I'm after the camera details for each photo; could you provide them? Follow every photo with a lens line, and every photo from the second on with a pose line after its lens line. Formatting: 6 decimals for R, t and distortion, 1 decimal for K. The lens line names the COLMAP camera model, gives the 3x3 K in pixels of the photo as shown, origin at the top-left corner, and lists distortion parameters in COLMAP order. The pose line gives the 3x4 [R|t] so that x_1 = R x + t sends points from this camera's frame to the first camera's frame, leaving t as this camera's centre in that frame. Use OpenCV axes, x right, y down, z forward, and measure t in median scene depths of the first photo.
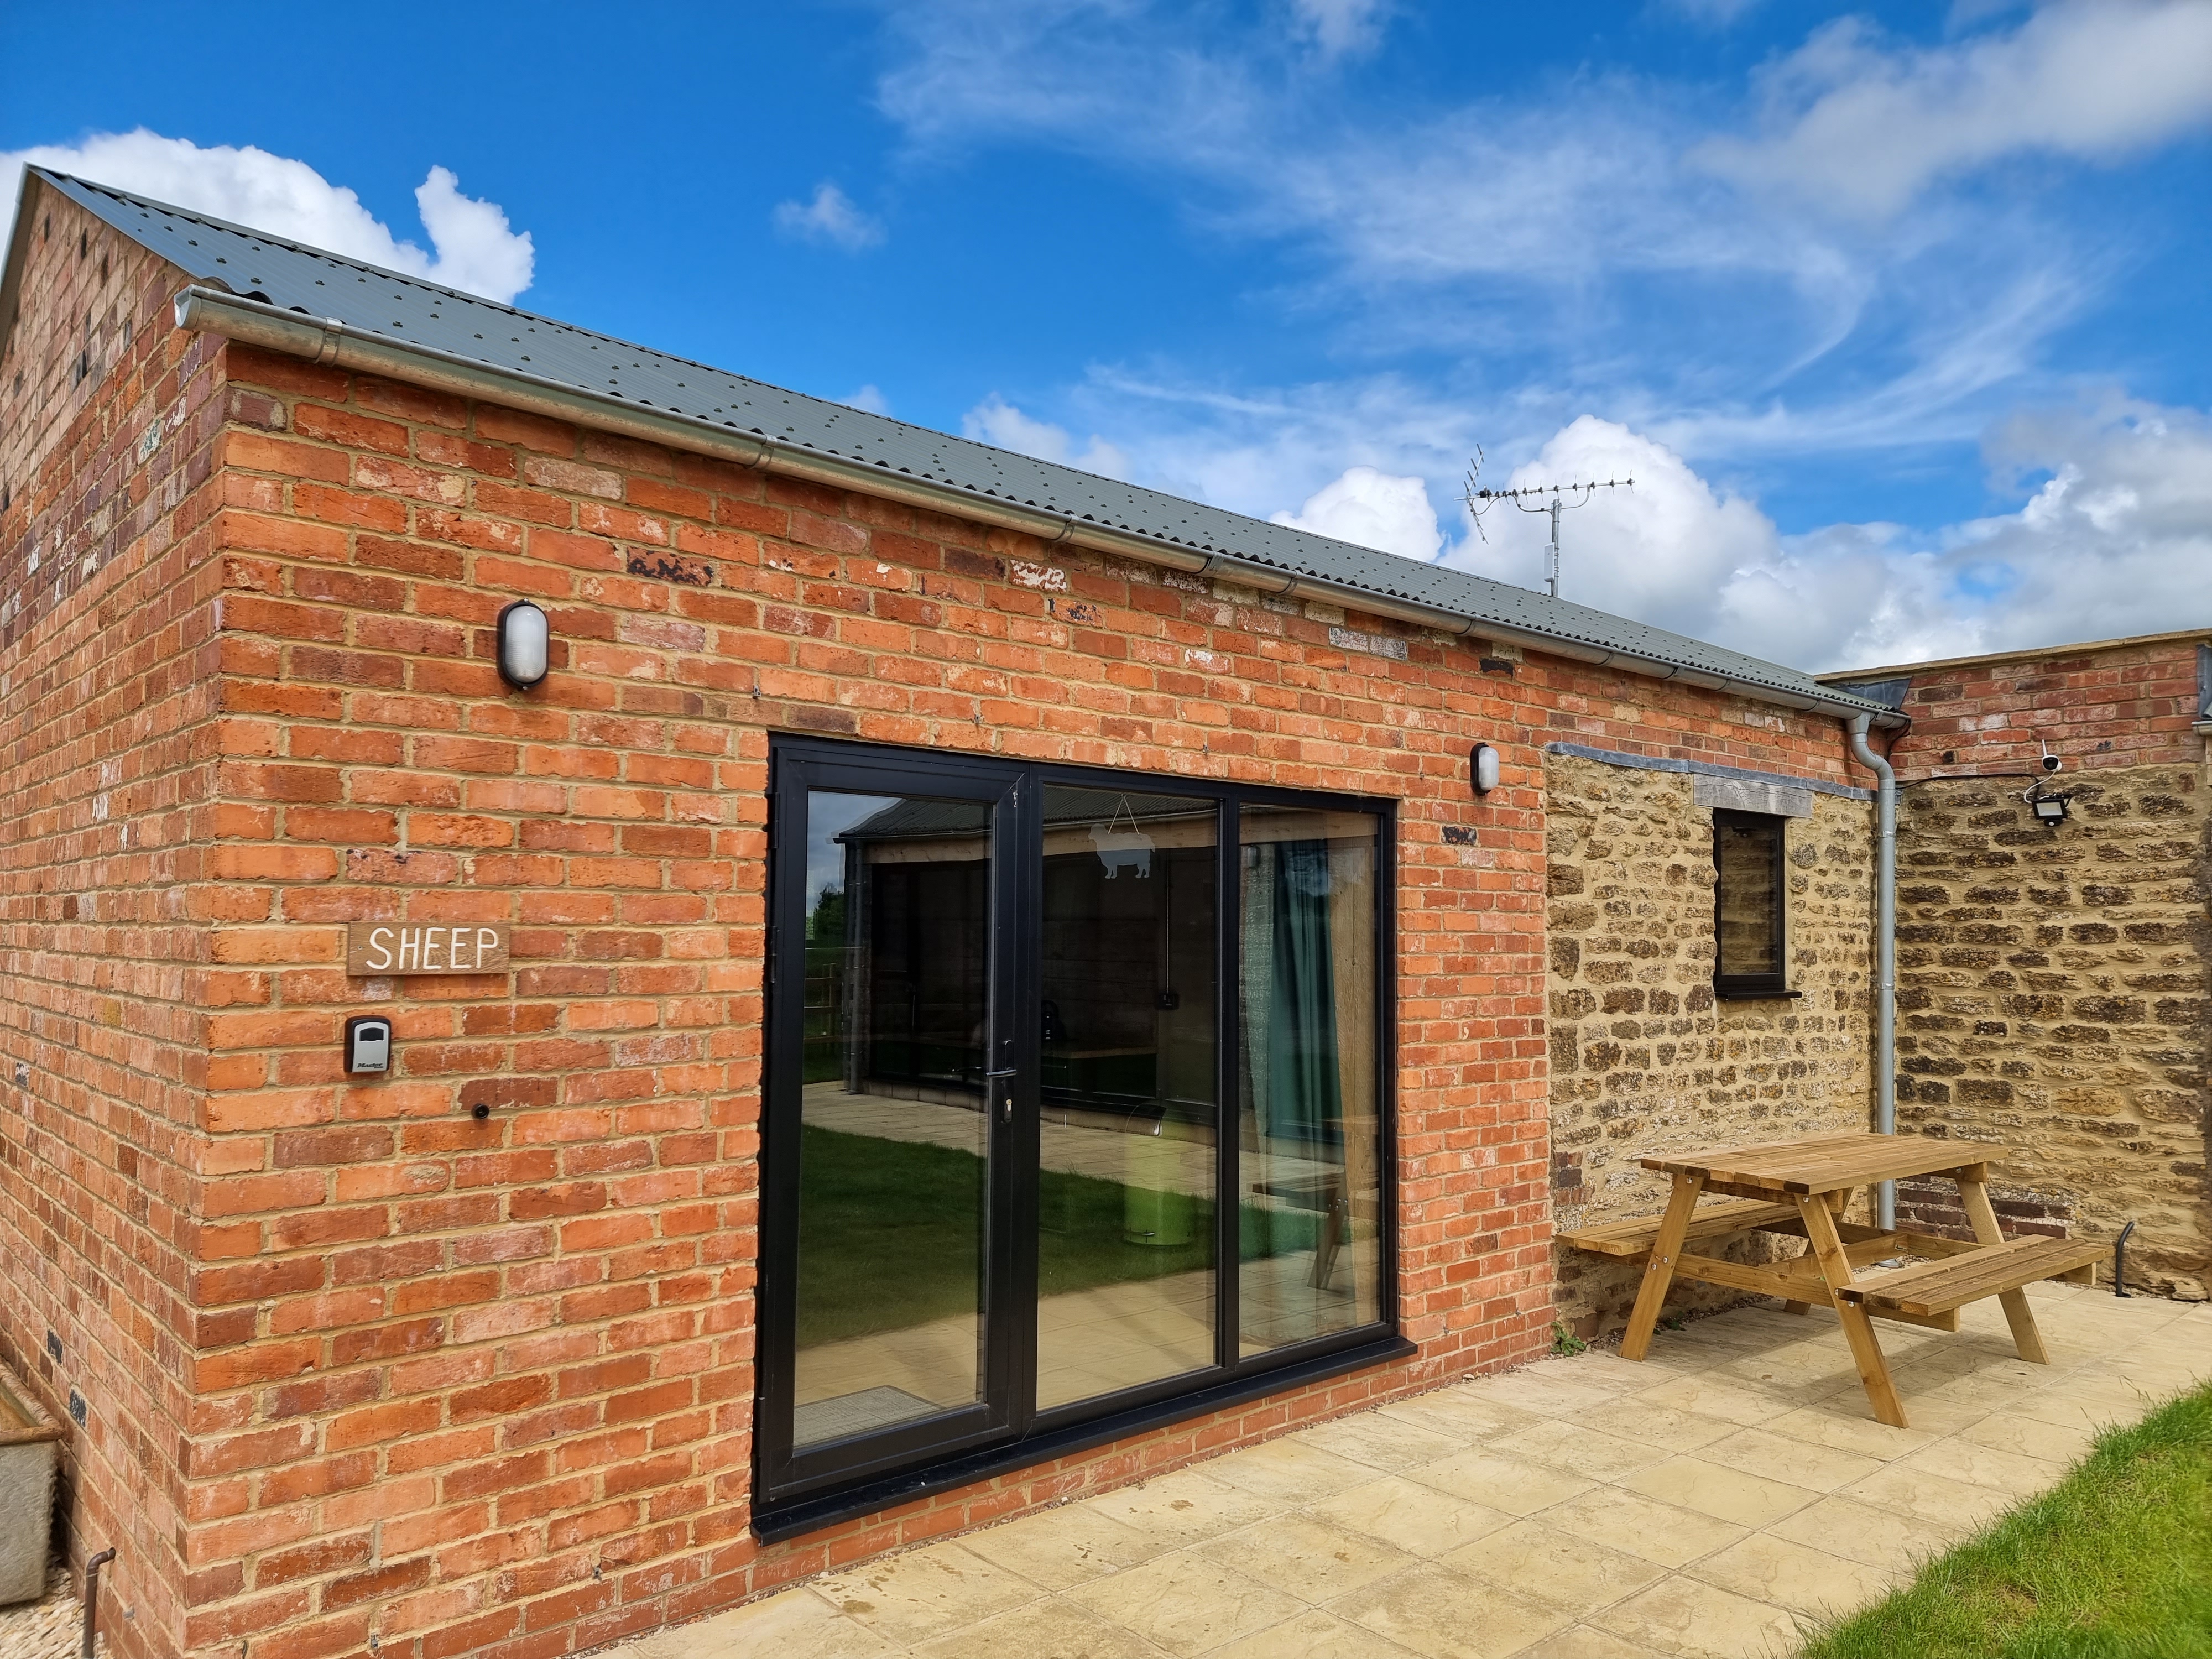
lens RADIAL K [[1488.7, 0, 1090.4], [0, 1488.7, 859.6], [0, 0, 1]] dist [0.079482, -0.072062]
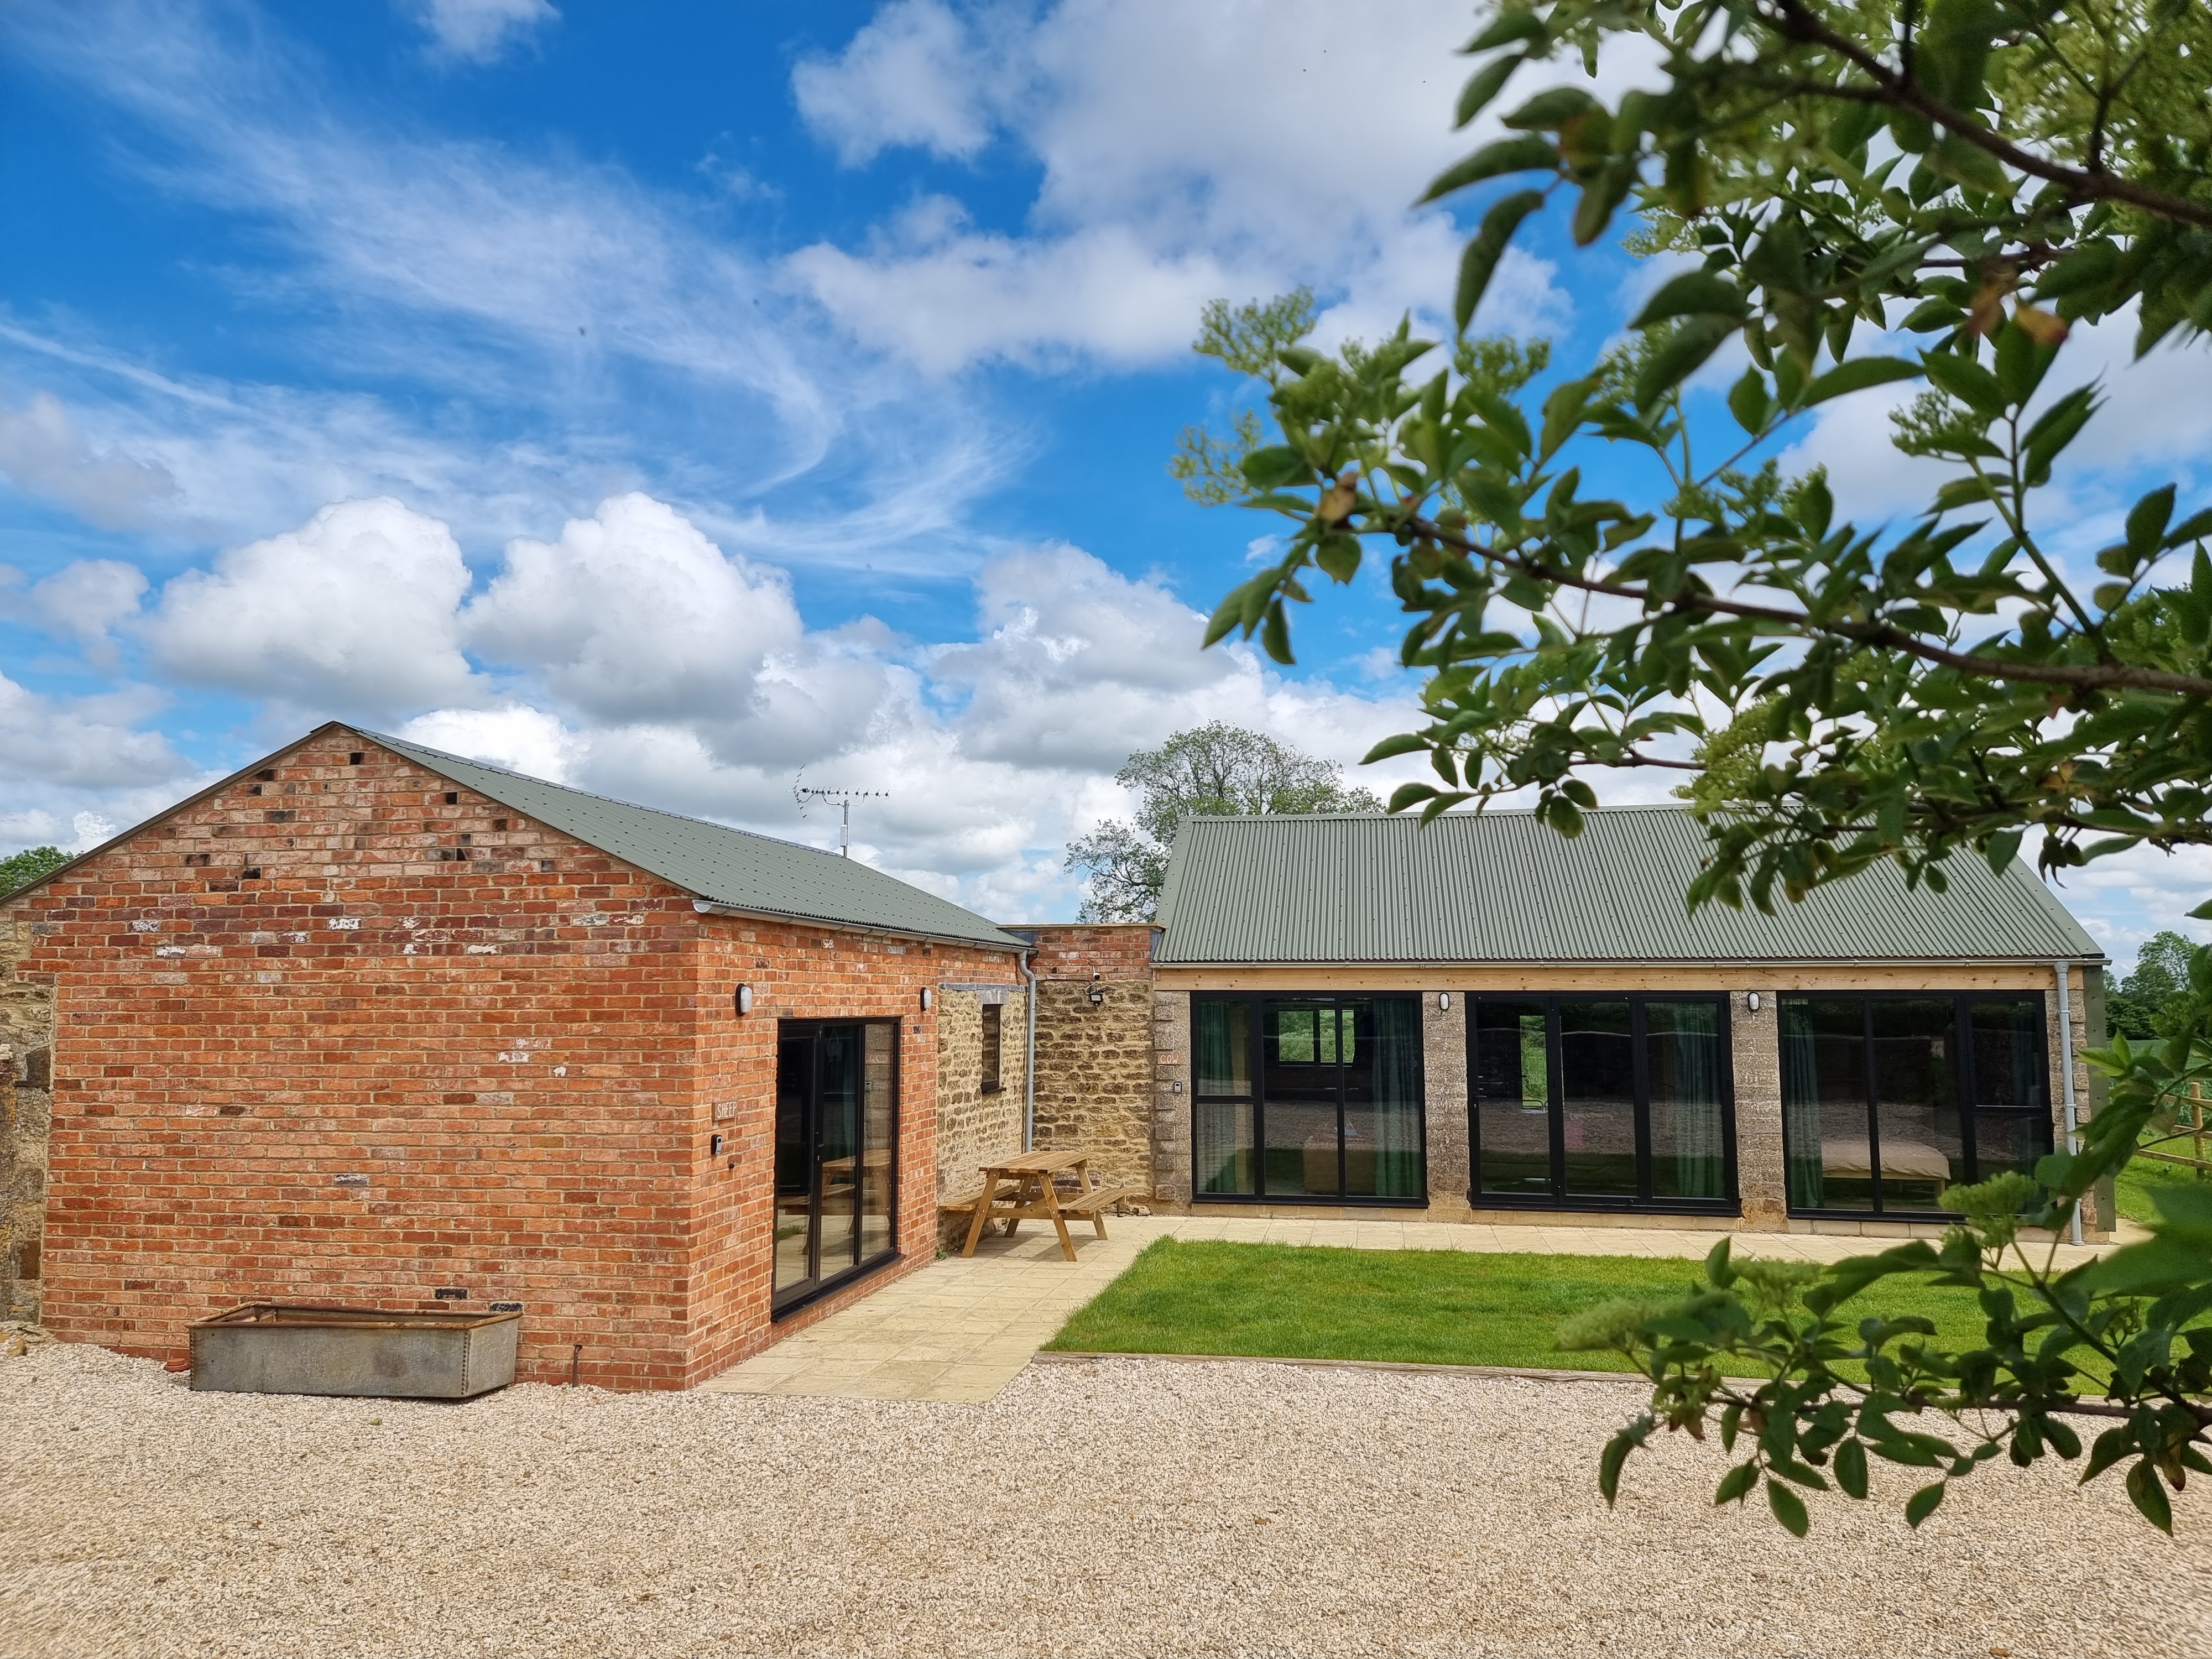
lens RADIAL K [[1488.7, 0, 1090.4], [0, 1488.7, 859.6], [0, 0, 1]] dist [0.079482, -0.072062]
pose [[0.797397, 0.047408, 0.601589, -0.707593], [-0.018764, 0.998375, -0.053805, -0.121060], [-0.603163, 0.031616, 0.796991, -0.748797]]
